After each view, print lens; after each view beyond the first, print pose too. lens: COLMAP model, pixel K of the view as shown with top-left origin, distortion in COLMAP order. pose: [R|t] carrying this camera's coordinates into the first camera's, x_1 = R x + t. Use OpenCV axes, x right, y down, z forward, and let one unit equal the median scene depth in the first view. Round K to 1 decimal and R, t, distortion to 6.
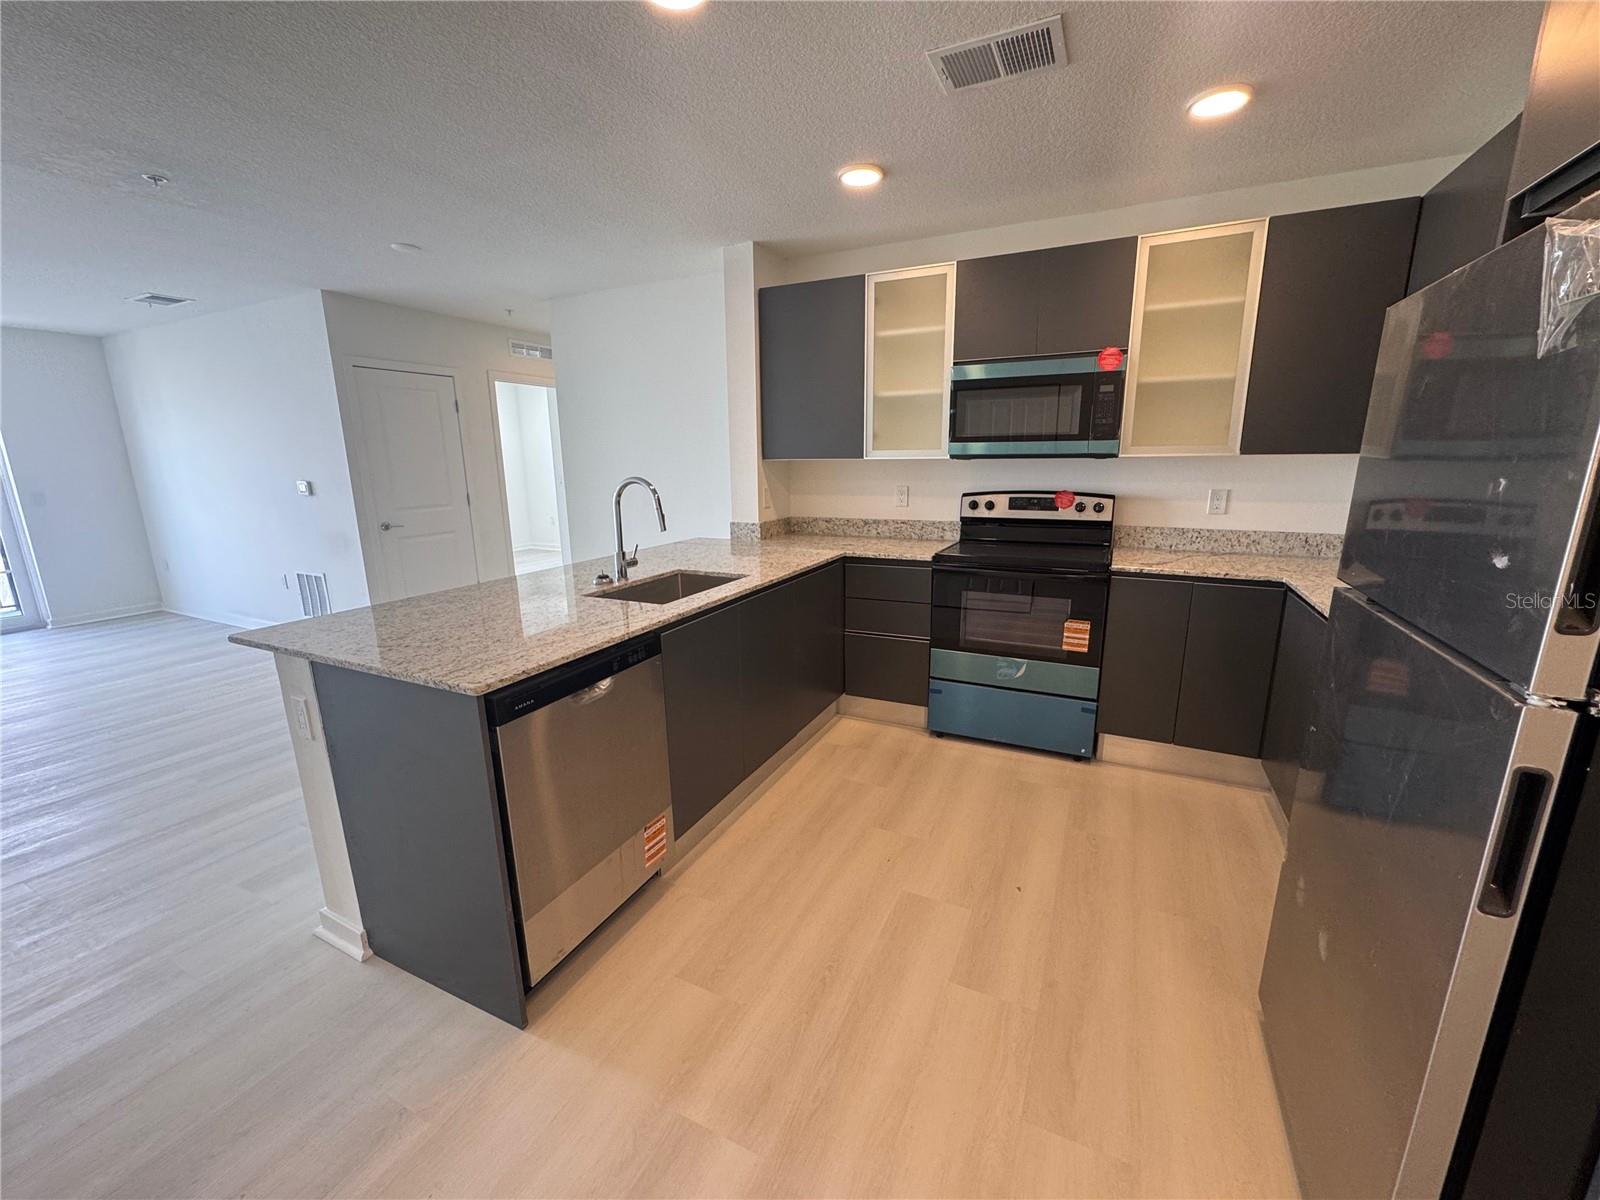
lens RADIAL K [[644.4, 0, 800.9], [0, 644.4, 594.6], [0, 0, 1]] dist [-0.001171, 0.000737]
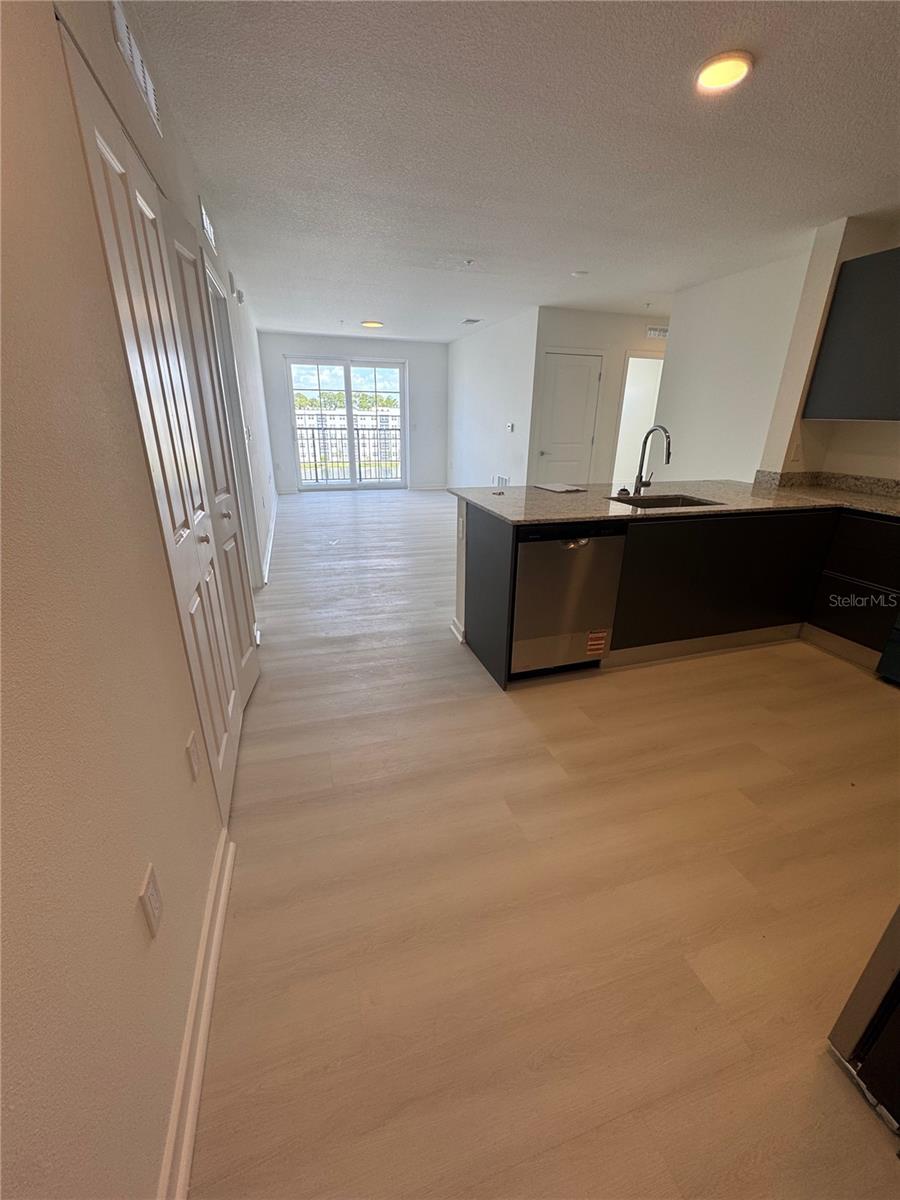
lens RADIAL K [[483.3, 0, 450.0], [0, 483.3, 600.0], [0, 0, 1]] dist [-0.001171, 0.000737]
pose [[0.688030, 0.285614, -0.667113, 0.219443], [-0.180816, 0.957770, 0.223569, 0.035430], [0.702795, -0.033197, 0.710618, -0.126155]]
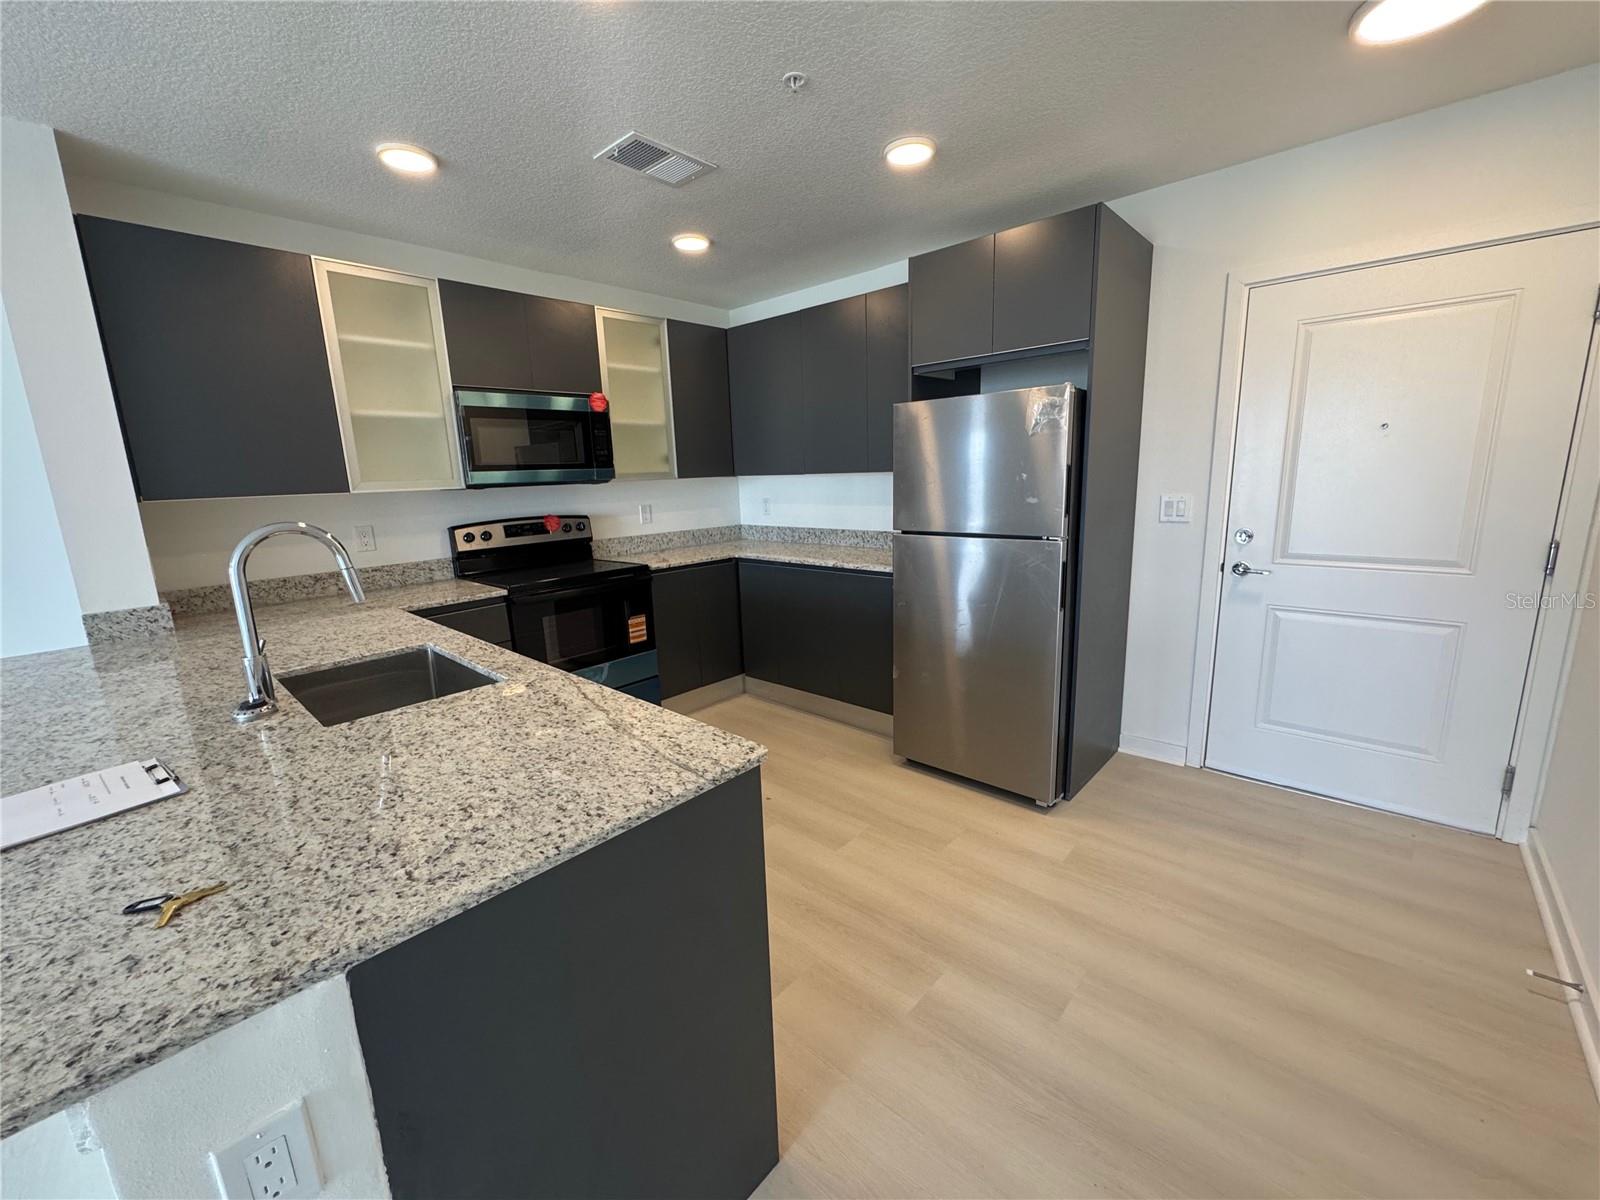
lens RADIAL K [[644.4, 0, 800.9], [0, 644.4, 594.6], [0, 0, 1]] dist [-0.001171, 0.000737]
pose [[0.278241, -0.180138, 0.943468, -0.554300], [0.233990, 0.965376, 0.115314, -0.059230], [-0.931574, 0.188677, 0.310758, 0.299035]]
